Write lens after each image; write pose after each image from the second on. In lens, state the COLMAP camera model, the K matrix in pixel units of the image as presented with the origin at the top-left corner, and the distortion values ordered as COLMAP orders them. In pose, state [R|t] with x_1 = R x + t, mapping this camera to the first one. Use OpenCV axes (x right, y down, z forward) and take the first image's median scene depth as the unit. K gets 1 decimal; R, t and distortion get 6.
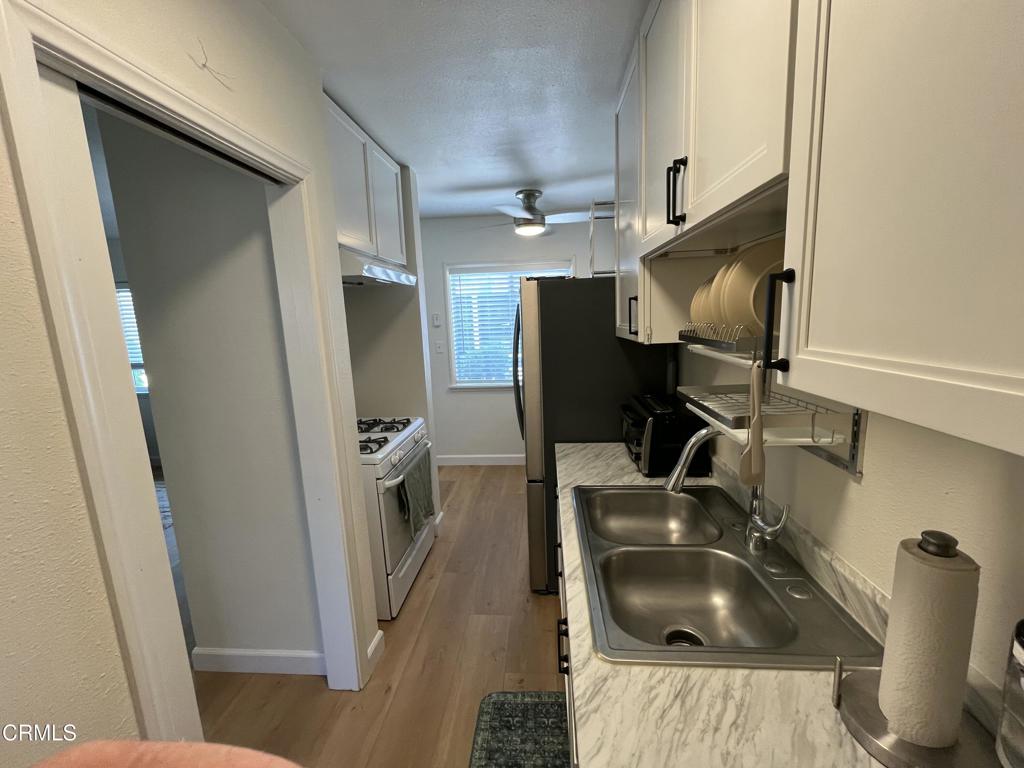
lens RADIAL K [[418.7, 0, 510.4], [0, 418.7, 384.3], [0, 0, 1]] dist [-0.000526, 0.000067]
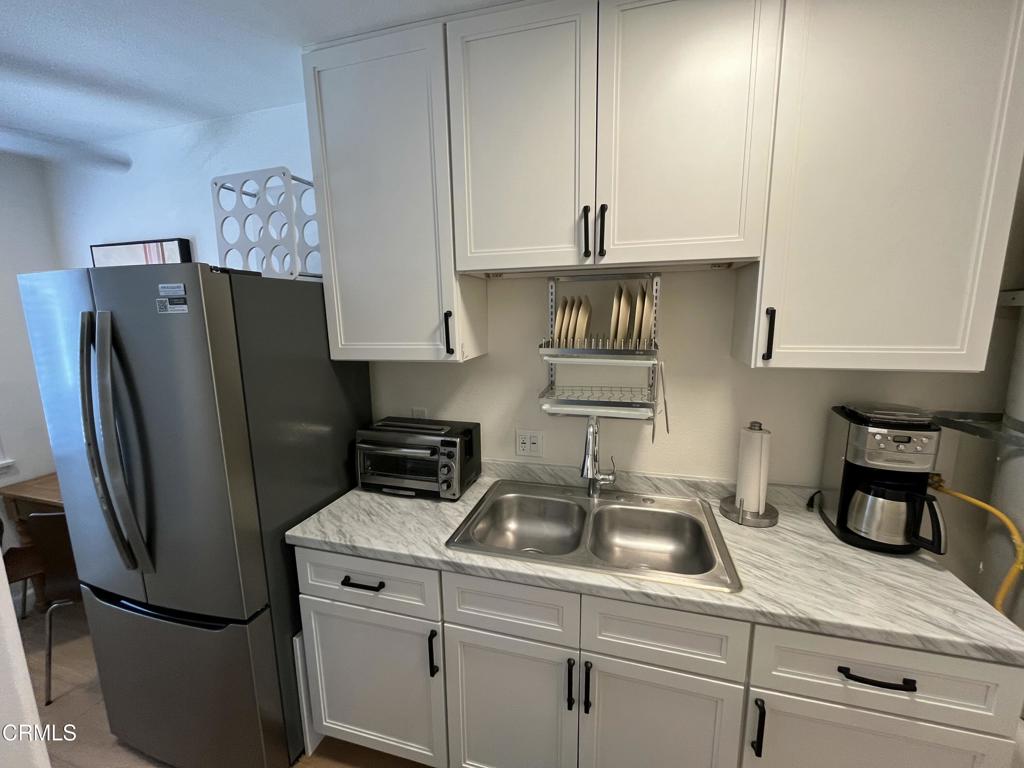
lens RADIAL K [[418.7, 0, 510.4], [0, 418.7, 384.3], [0, 0, 1]] dist [-0.000526, 0.000067]
pose [[0.187822, -0.130928, 0.973438, -0.582099], [0.166148, 0.981028, 0.099892, -0.122212], [-0.968049, 0.142973, 0.206012, 0.698465]]
